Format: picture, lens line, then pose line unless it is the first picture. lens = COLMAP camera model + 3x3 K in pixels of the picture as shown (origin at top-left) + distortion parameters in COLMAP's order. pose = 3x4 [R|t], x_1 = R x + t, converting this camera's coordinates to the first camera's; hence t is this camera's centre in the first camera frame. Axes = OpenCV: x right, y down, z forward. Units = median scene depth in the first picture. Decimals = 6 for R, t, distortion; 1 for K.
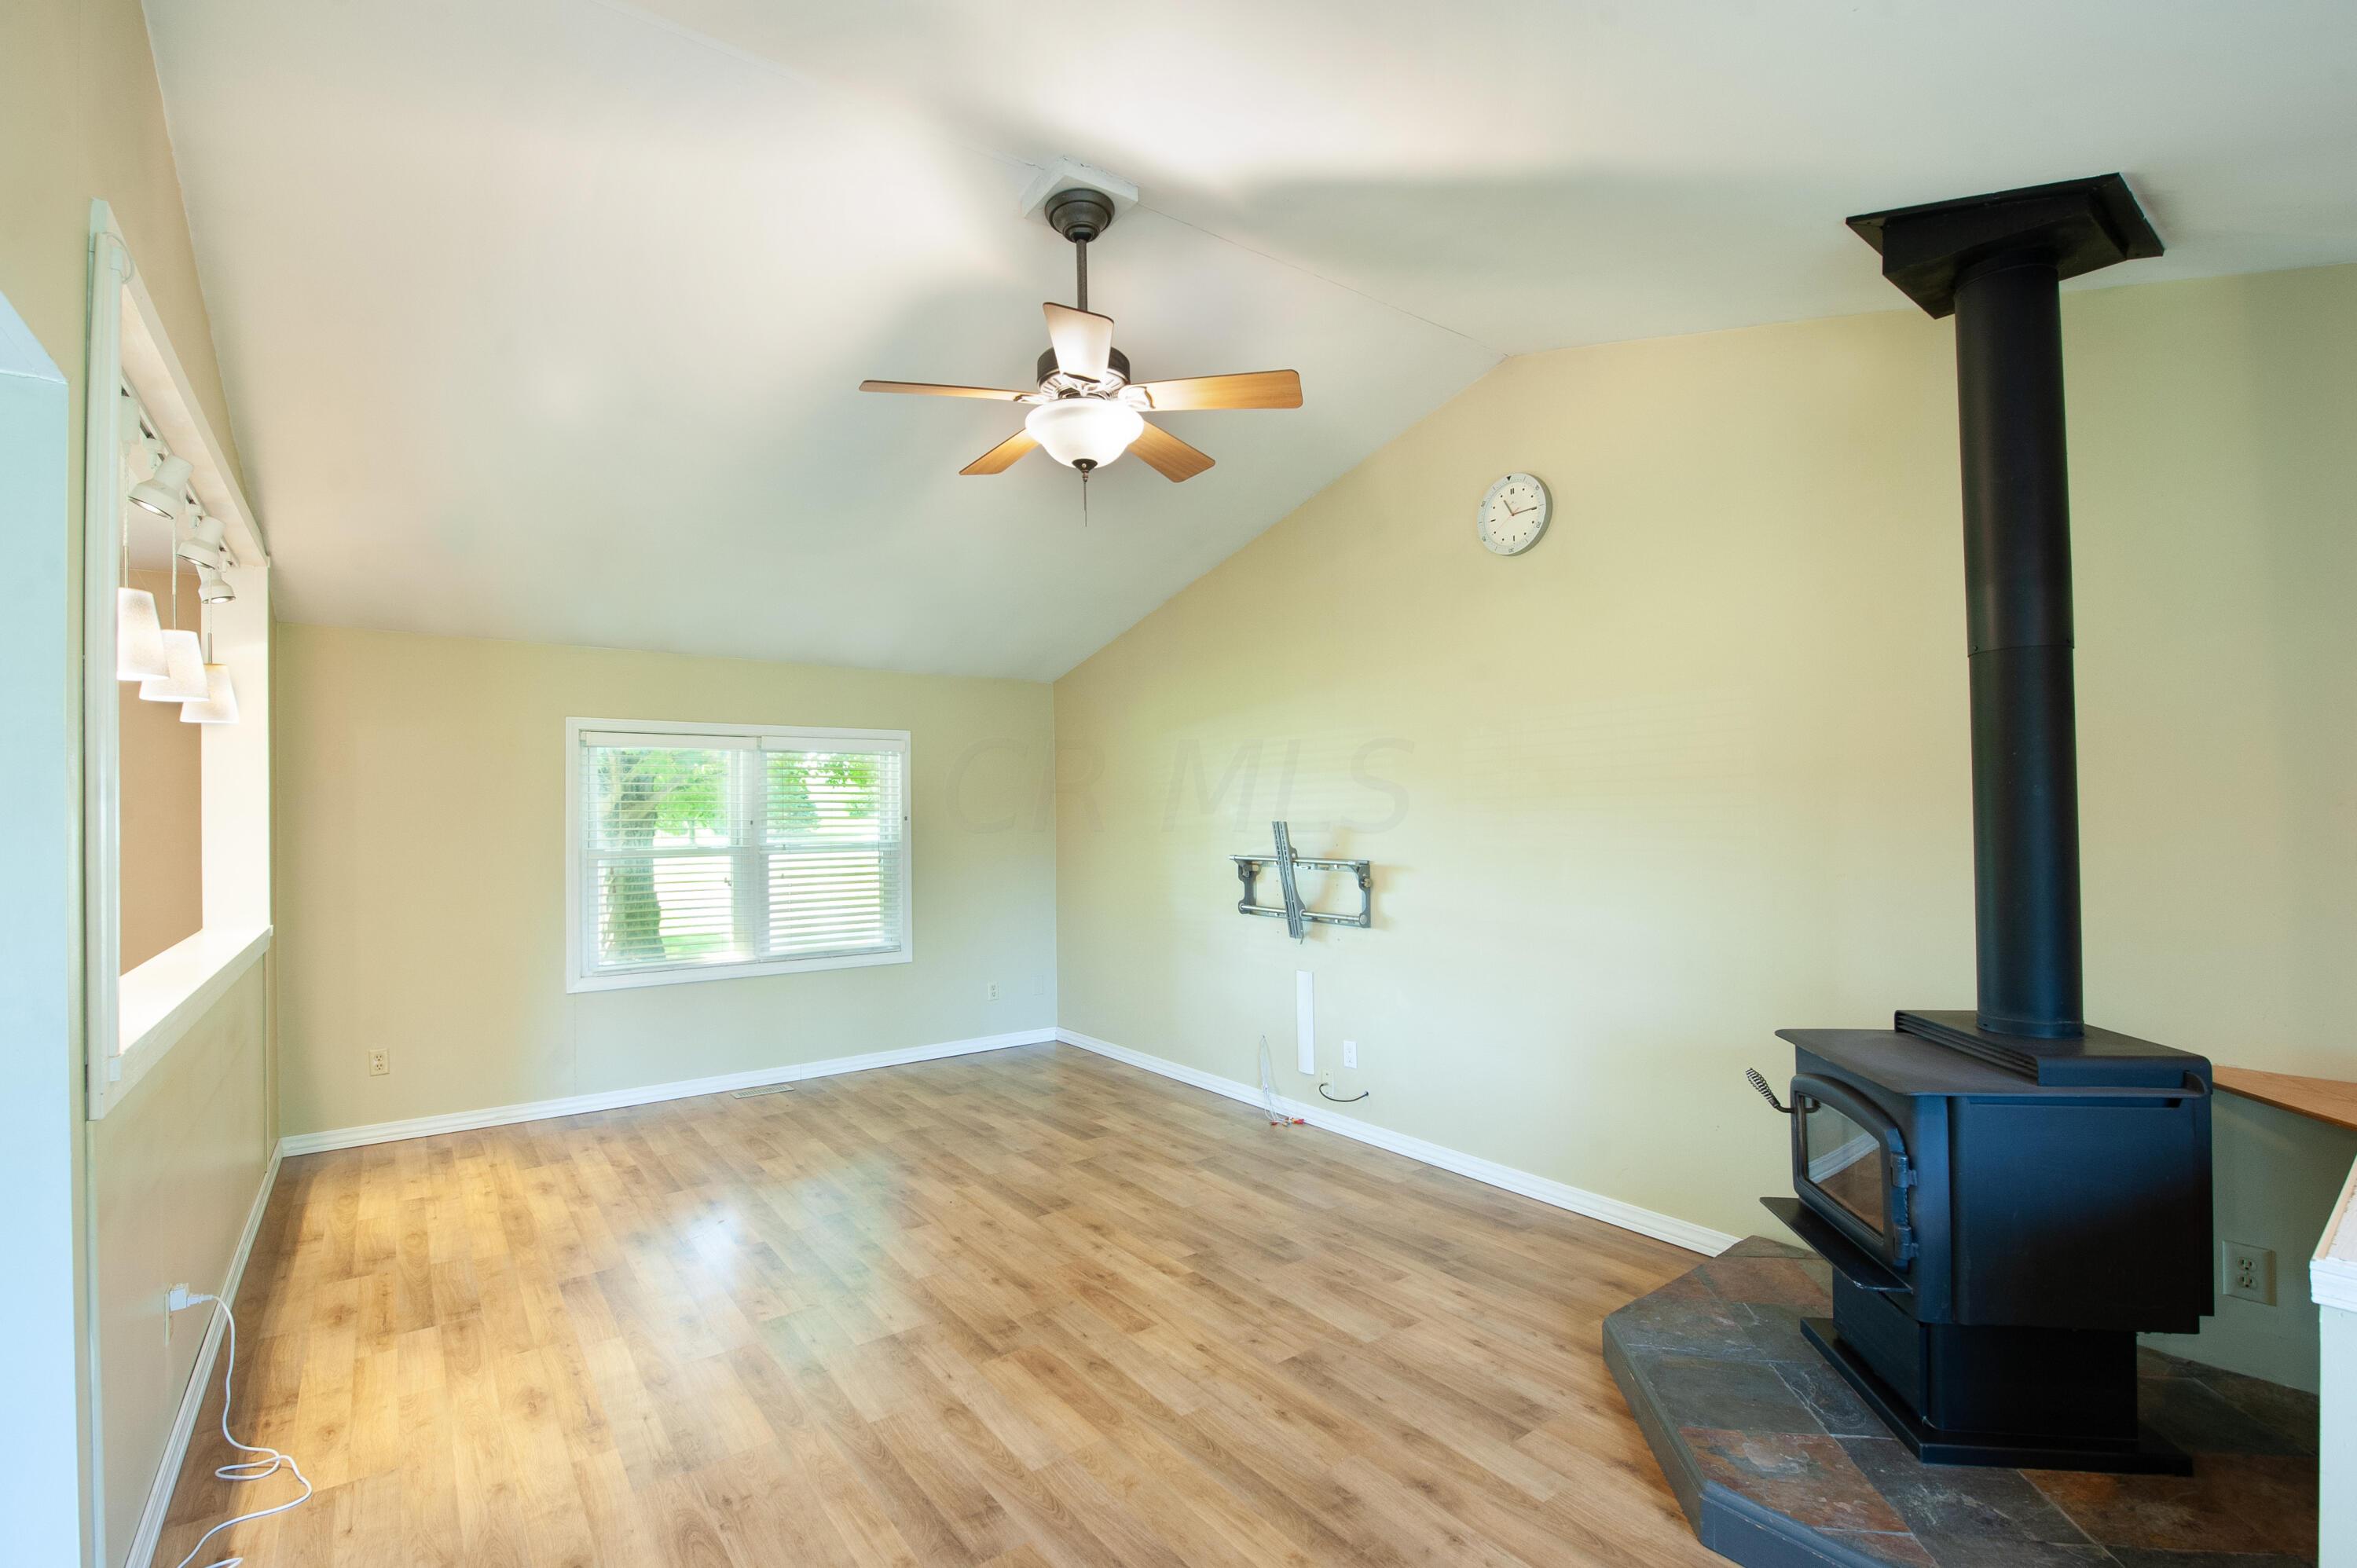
lens RADIAL K [[1045.9, 0, 1172.7], [0, 1045.9, 795.6], [0, 0, 1]] dist [-0.023543, -0.000891]
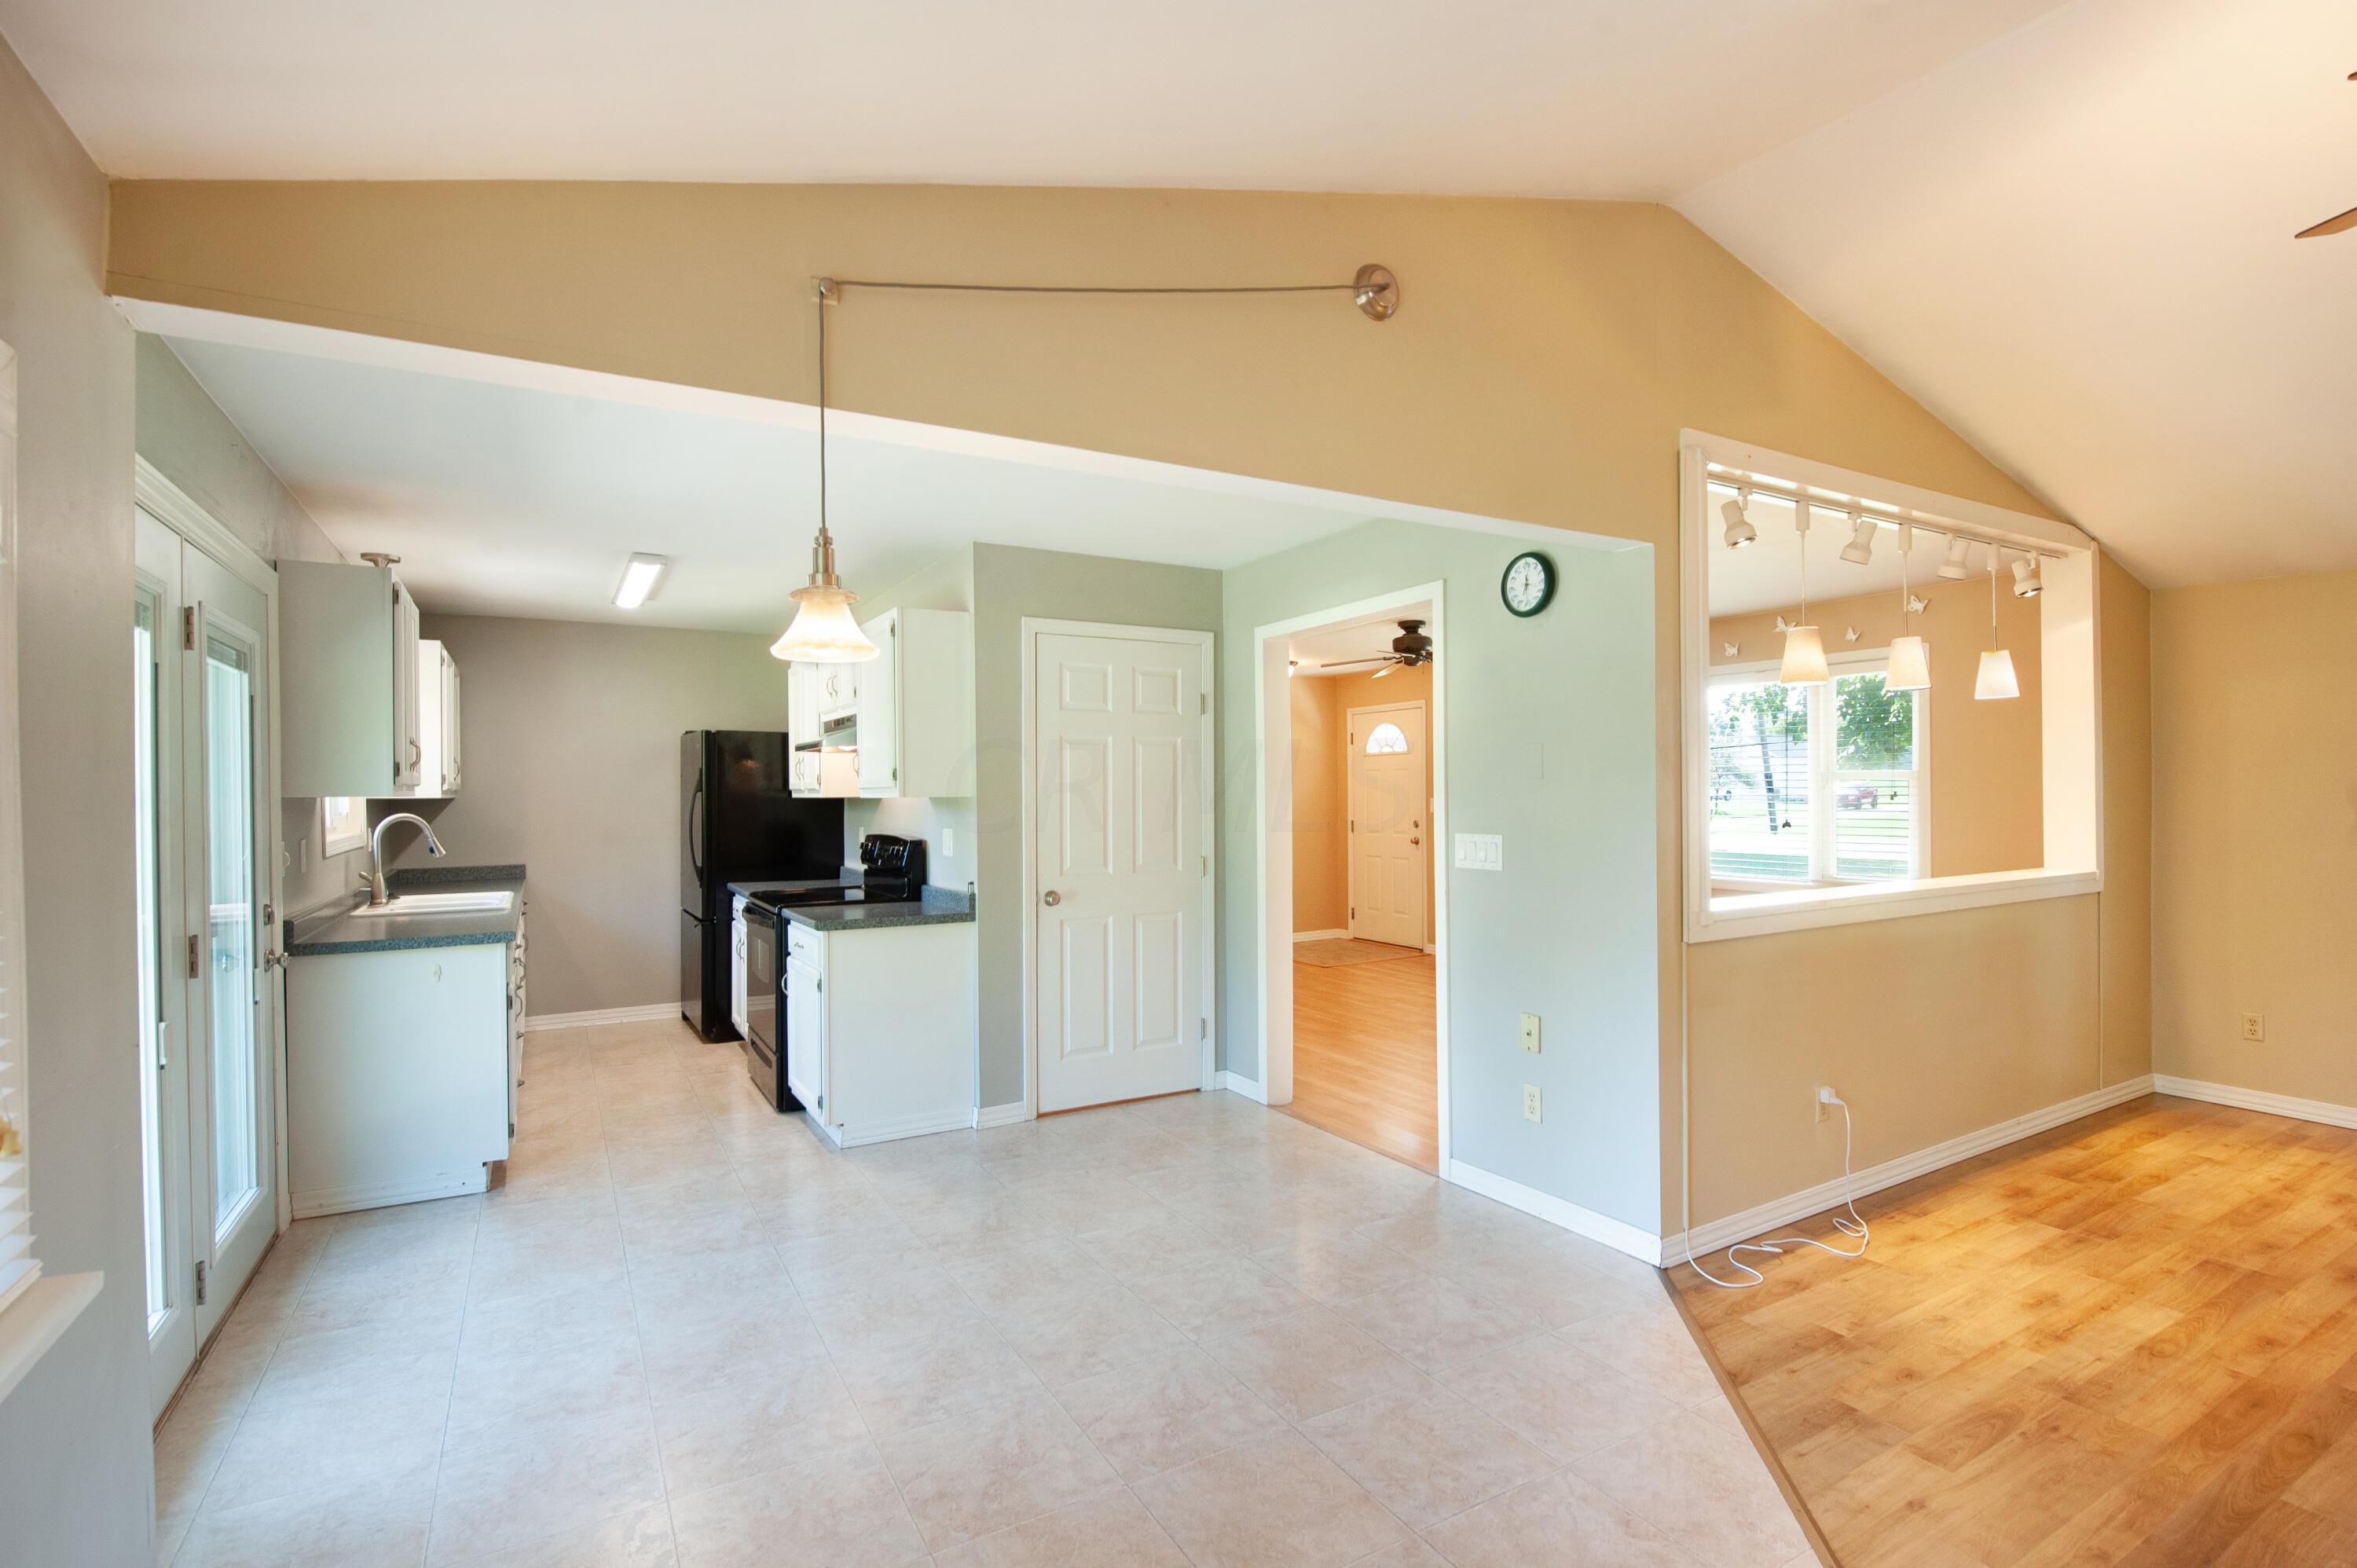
lens RADIAL K [[1103.0, 0, 1184.8], [0, 1103.0, 785.1], [0, 0, 1]] dist [-0.011068, -0.000469]
pose [[-0.126626, 0.007174, -0.991925, 0.526833], [0.024672, 0.999687, 0.004080, 0.000740], [0.991644, -0.023956, -0.126764, 0.186602]]
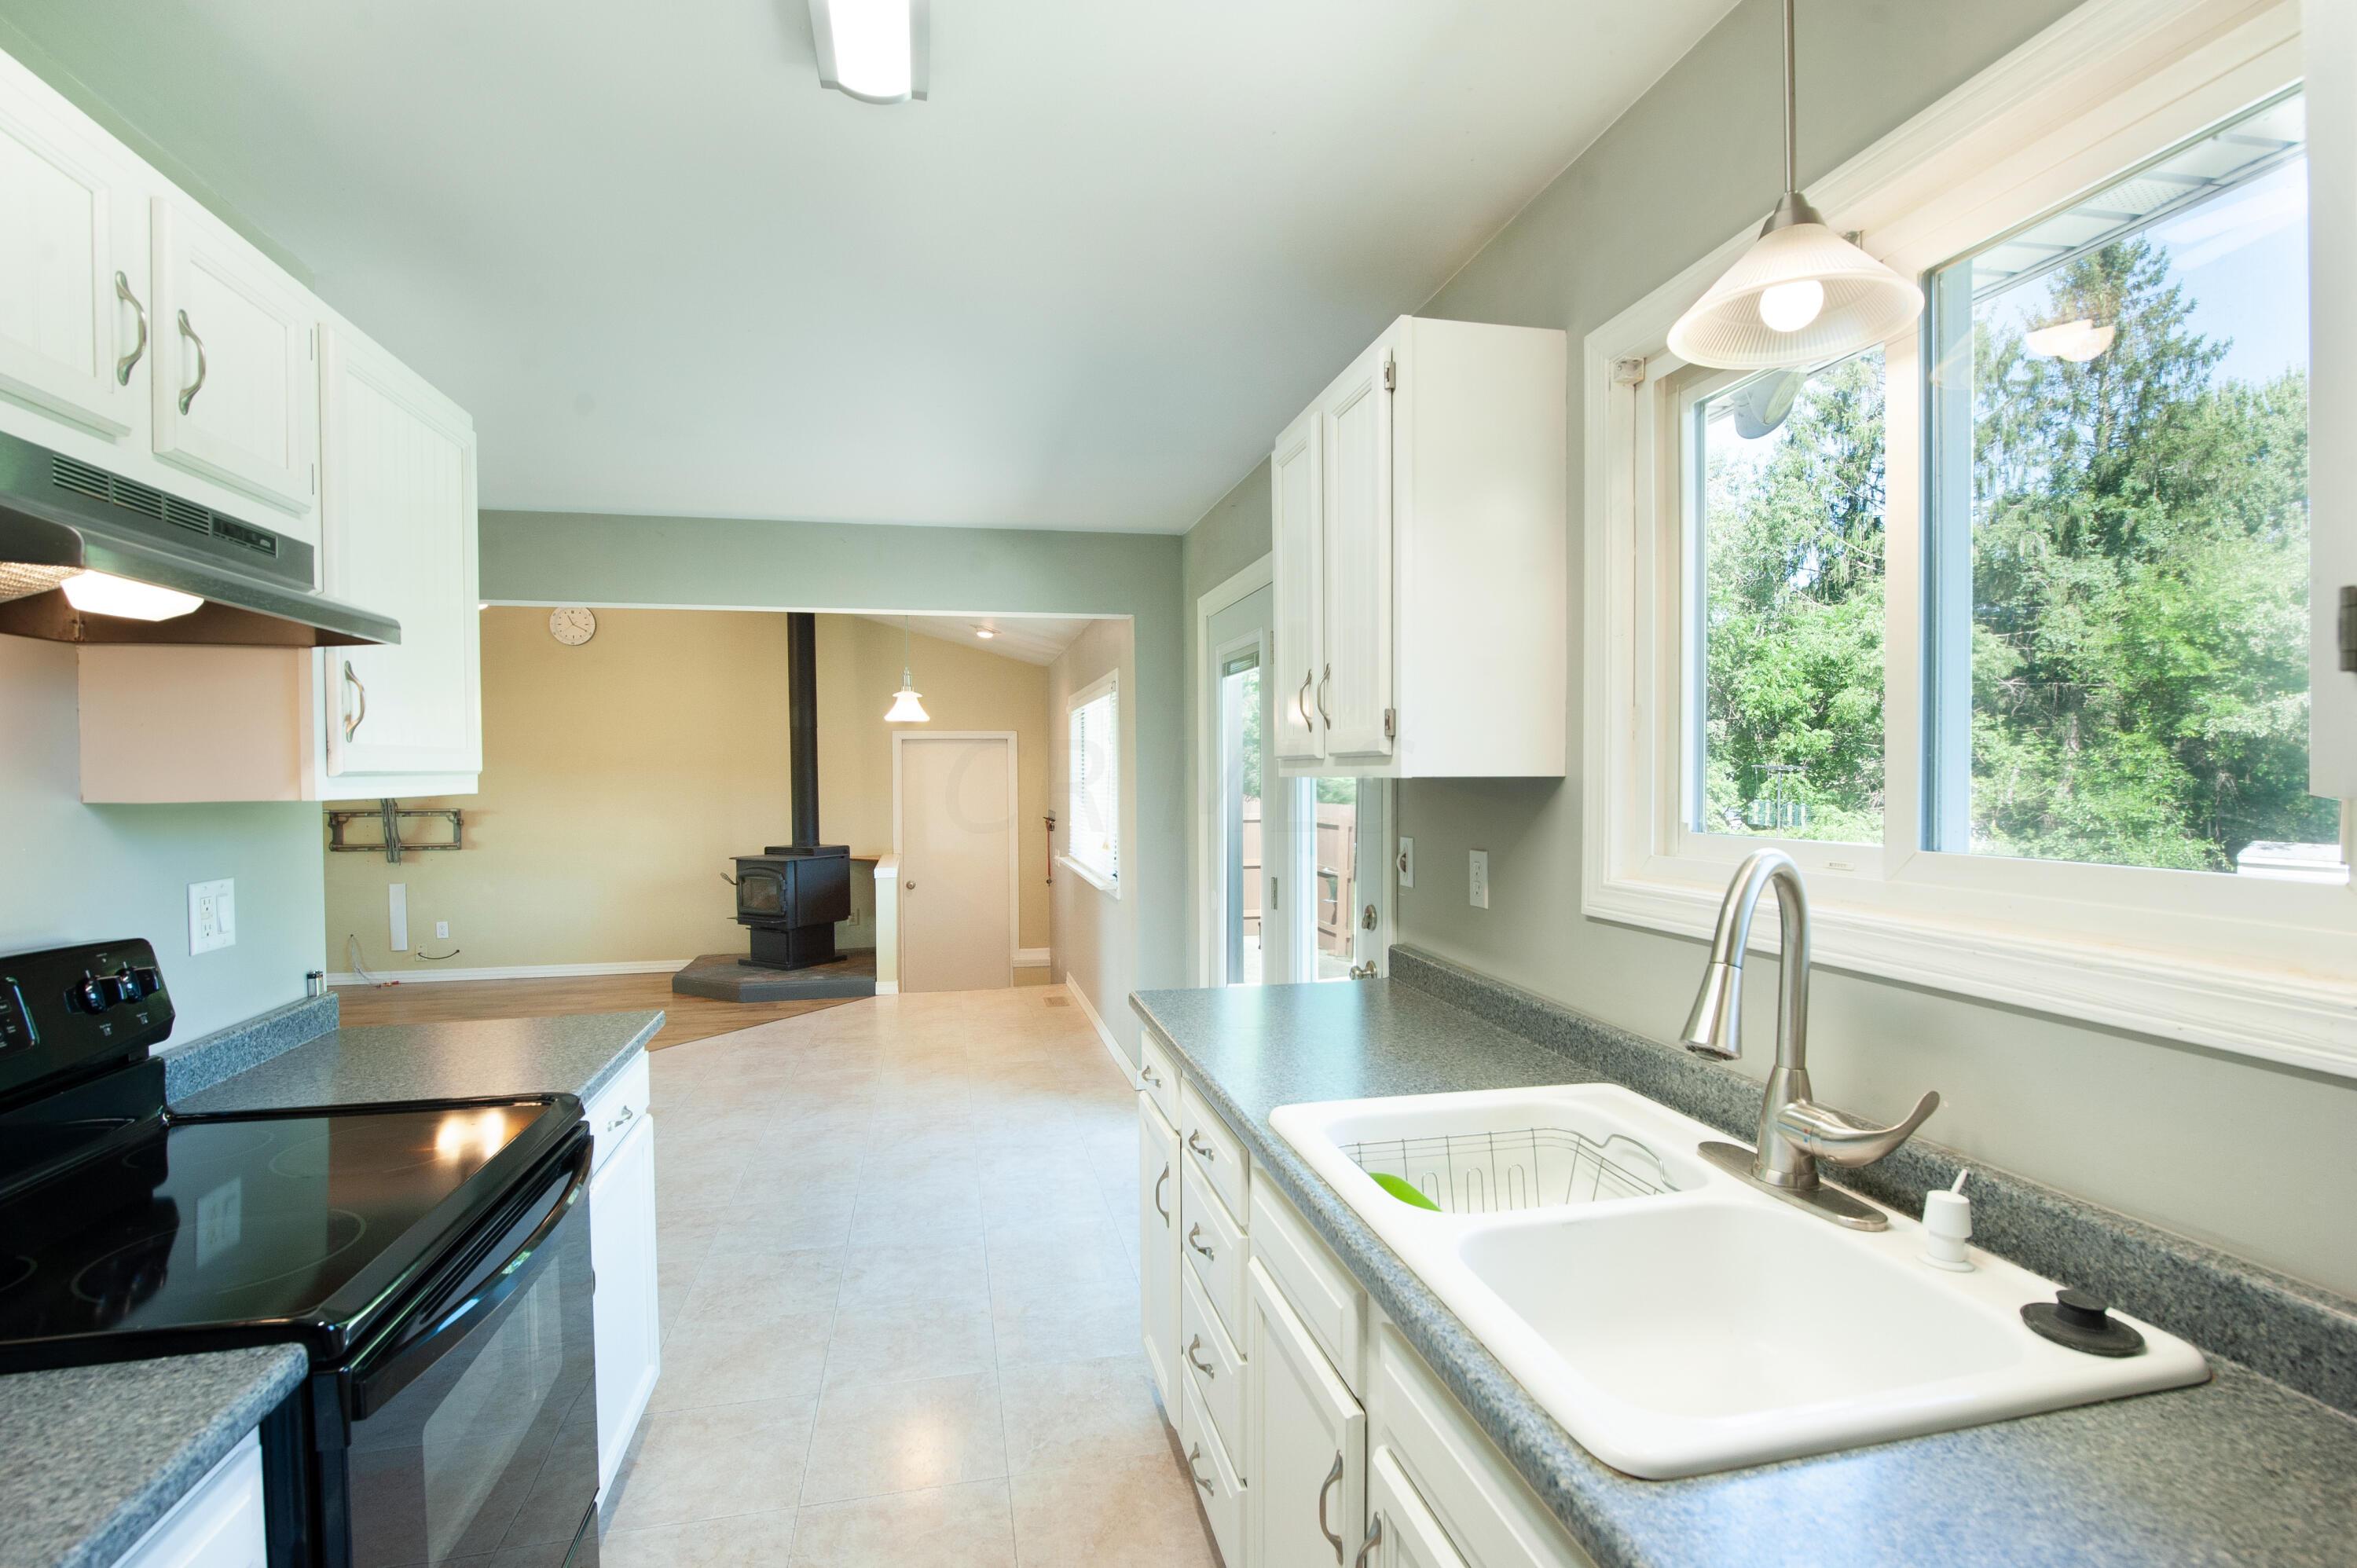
lens RADIAL K [[1103.0, 0, 1187.5], [0, 1103.0, 783.5], [0, 0, 1]] dist [-0.011068, -0.000469]
pose [[0.418719, -0.001524, 0.908115, -1.183460], [-0.011428, 0.999911, 0.006948, -0.004148], [-0.908044, -0.013287, 0.418664, -1.004526]]
